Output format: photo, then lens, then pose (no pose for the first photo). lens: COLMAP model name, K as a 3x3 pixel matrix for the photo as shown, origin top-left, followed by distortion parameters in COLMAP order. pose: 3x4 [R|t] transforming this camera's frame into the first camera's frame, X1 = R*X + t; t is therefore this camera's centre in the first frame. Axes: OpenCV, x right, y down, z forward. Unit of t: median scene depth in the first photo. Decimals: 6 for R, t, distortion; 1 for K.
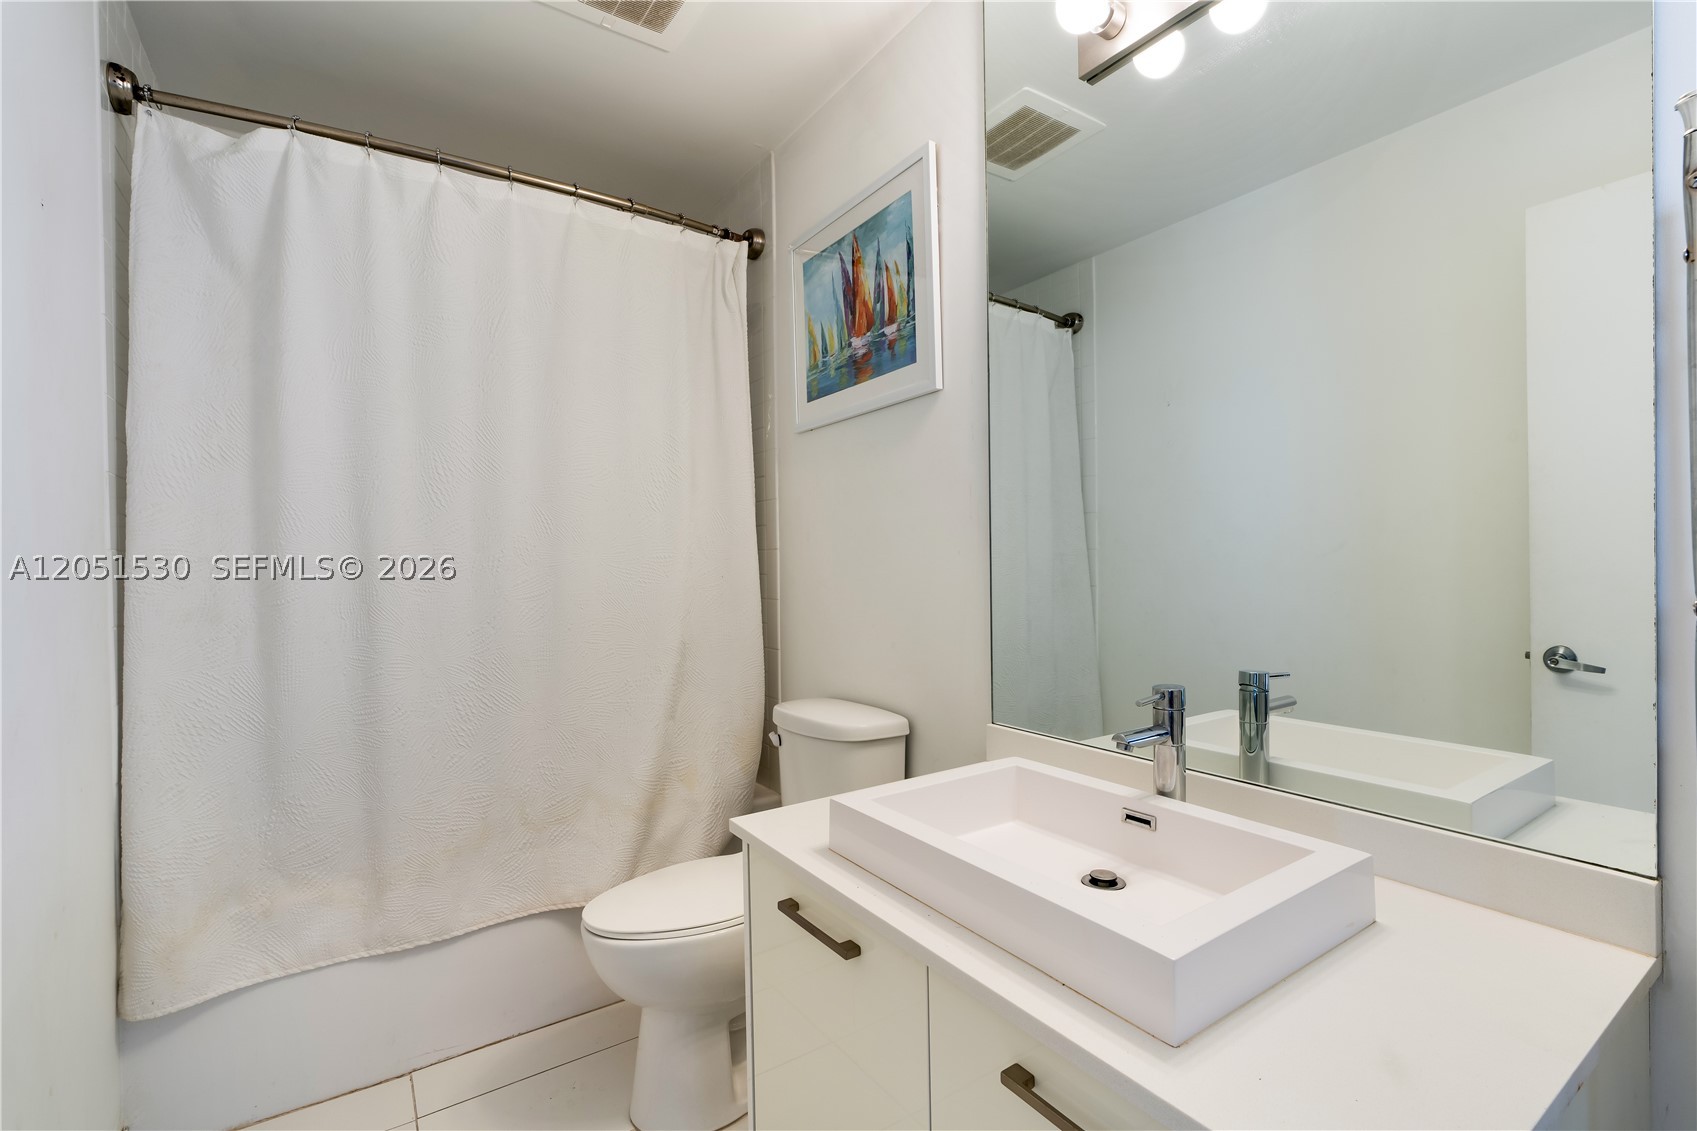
lens RADIAL K [[762.1, 0, 848.5], [0, 762.1, 565.5], [0, 0, 1]] dist [-0.000710, 0.000182]
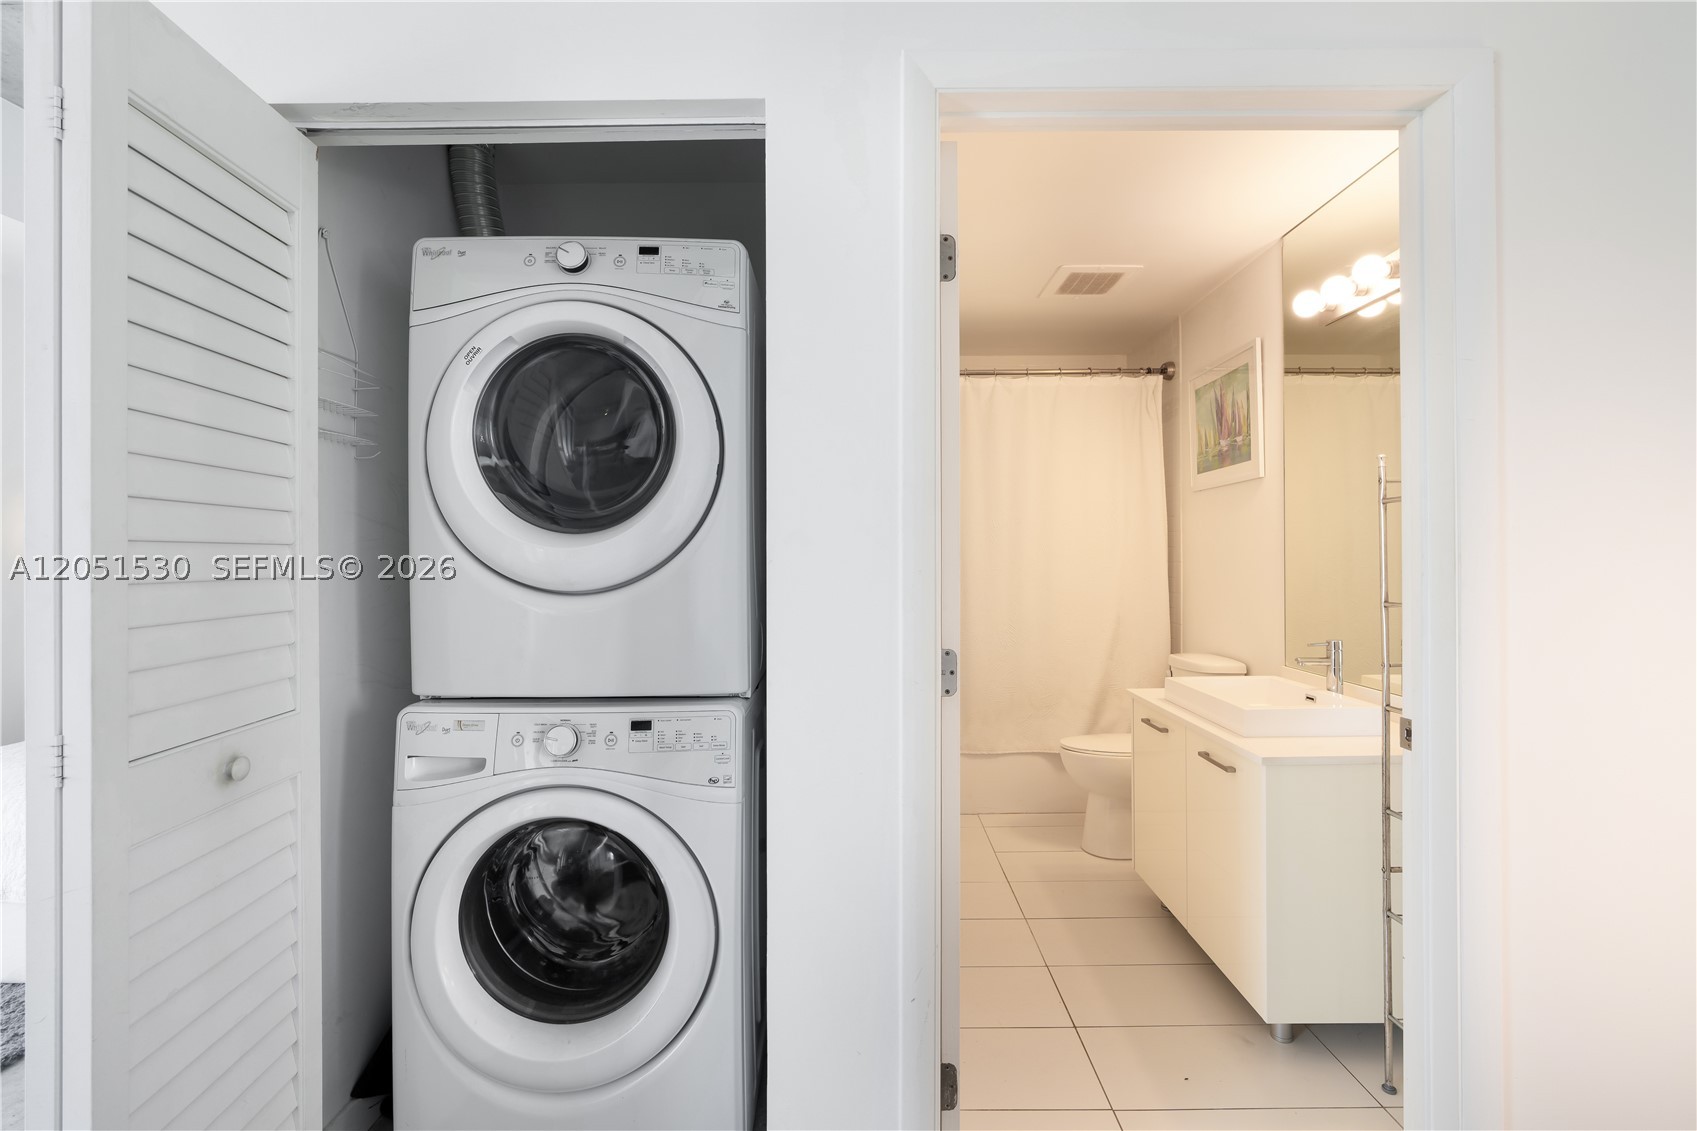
lens RADIAL K [[762.1, 0, 848.5], [0, 762.1, 565.5], [0, 0, 1]] dist [-0.000710, 0.000182]
pose [[0.822142, 0.014699, -0.569093, 0.306405], [-0.007455, 0.999859, 0.015055, -0.042238], [0.569234, -0.008135, 0.822135, -0.898518]]
